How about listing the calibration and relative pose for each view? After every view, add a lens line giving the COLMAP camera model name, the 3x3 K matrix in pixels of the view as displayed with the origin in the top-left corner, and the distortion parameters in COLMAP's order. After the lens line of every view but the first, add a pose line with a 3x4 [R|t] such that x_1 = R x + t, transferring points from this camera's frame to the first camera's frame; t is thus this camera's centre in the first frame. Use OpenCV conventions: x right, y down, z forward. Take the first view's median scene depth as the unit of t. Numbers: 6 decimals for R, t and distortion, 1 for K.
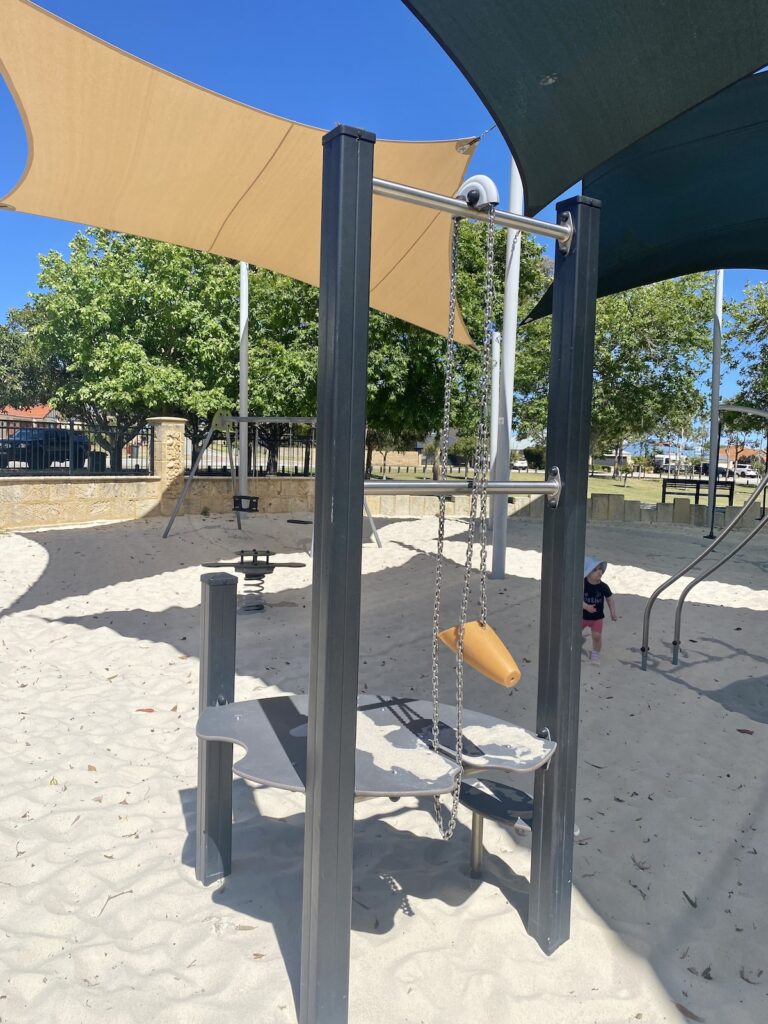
lens RADIAL K [[769.1, 0, 397.1], [0, 769.1, 500.6], [0, 0, 1]] dist [0.003759, -0.003967]
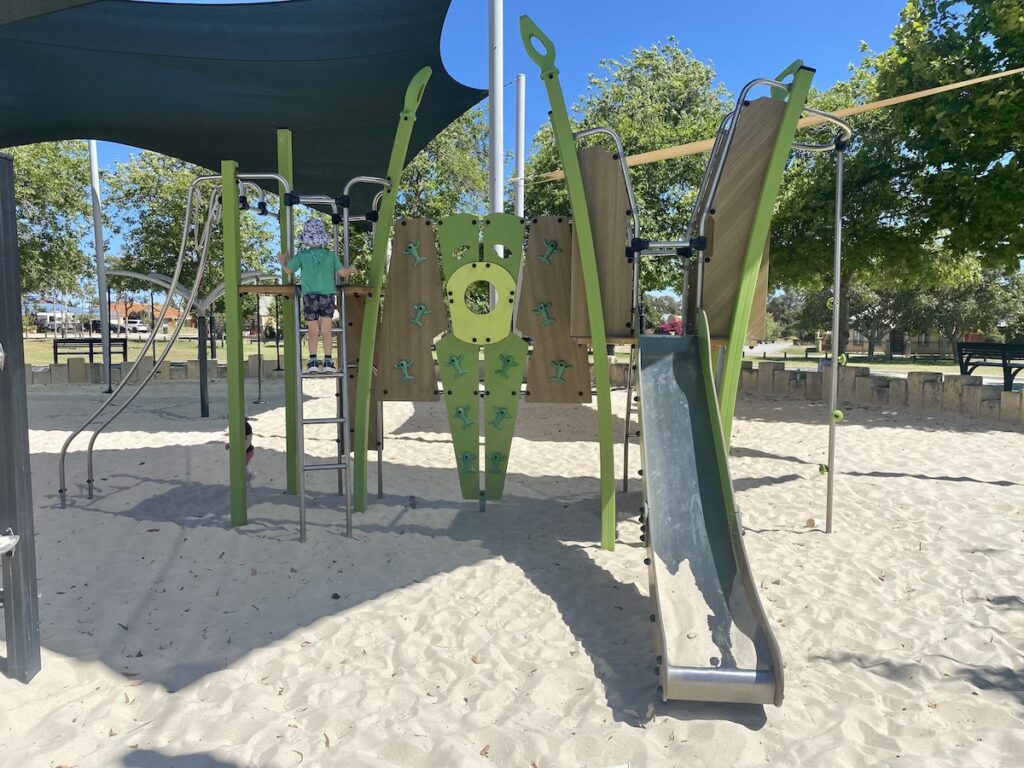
lens RADIAL K [[781.8, 0, 498.1], [0, 781.8, 369.9], [0, 0, 1]] dist [0.010993, 0.000273]
pose [[0.654715, -0.087722, 0.750768, -0.046615], [0.073150, 0.995934, 0.052576, -0.001099], [-0.752328, 0.020497, 0.658470, -0.107495]]
